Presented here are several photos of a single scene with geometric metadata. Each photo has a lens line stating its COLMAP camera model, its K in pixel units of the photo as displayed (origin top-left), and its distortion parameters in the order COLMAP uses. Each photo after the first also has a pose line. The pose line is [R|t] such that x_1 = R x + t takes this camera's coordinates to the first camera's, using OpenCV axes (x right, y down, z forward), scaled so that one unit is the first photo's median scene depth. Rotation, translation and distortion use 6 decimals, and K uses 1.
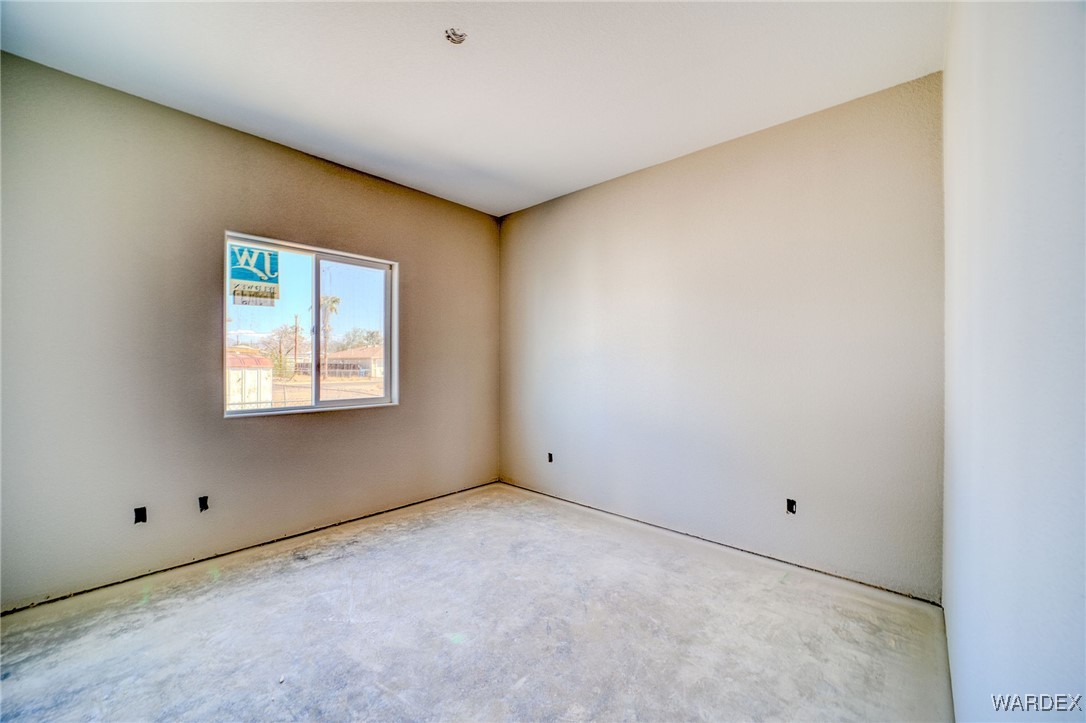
lens RADIAL K [[430.2, 0, 531.8], [0, 430.2, 366.8], [0, 0, 1]] dist [-0.039518, 0.009836]
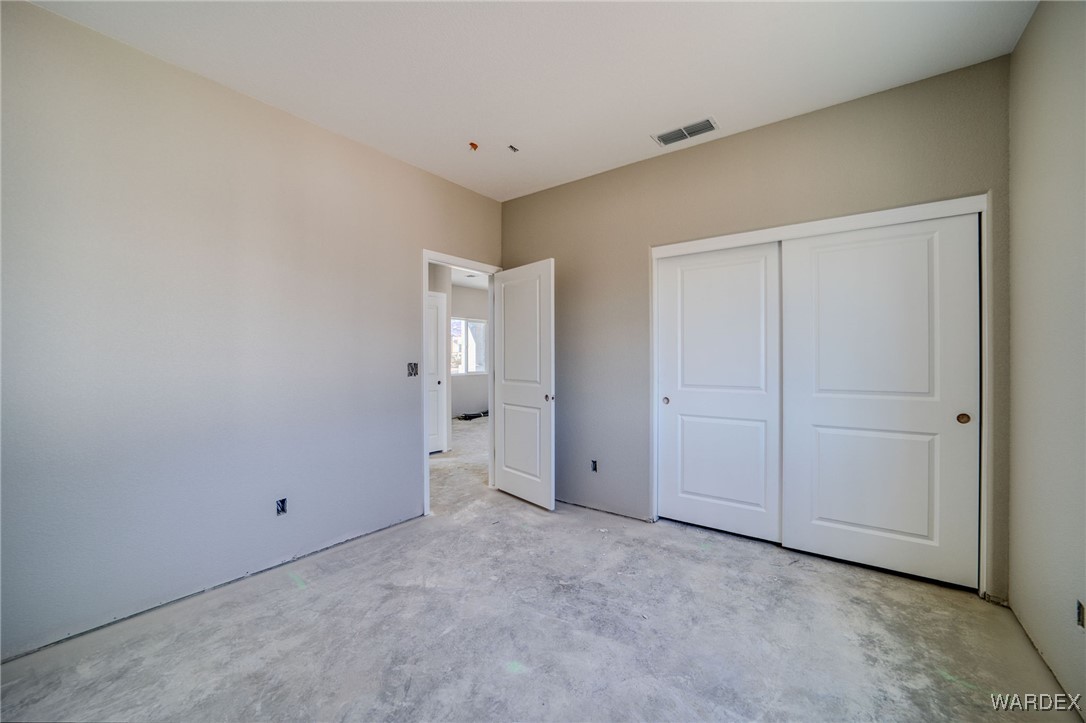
lens RADIAL K [[420.2, 0, 543.9], [0, 420.2, 364.8], [0, 0, 1]] dist [-0.036897, 0.008864]
pose [[-0.991454, 0.001119, -0.130453, -0.125481], [-0.002291, 0.999660, 0.025983, -0.024333], [0.130438, 0.026060, -0.991114, 1.907980]]
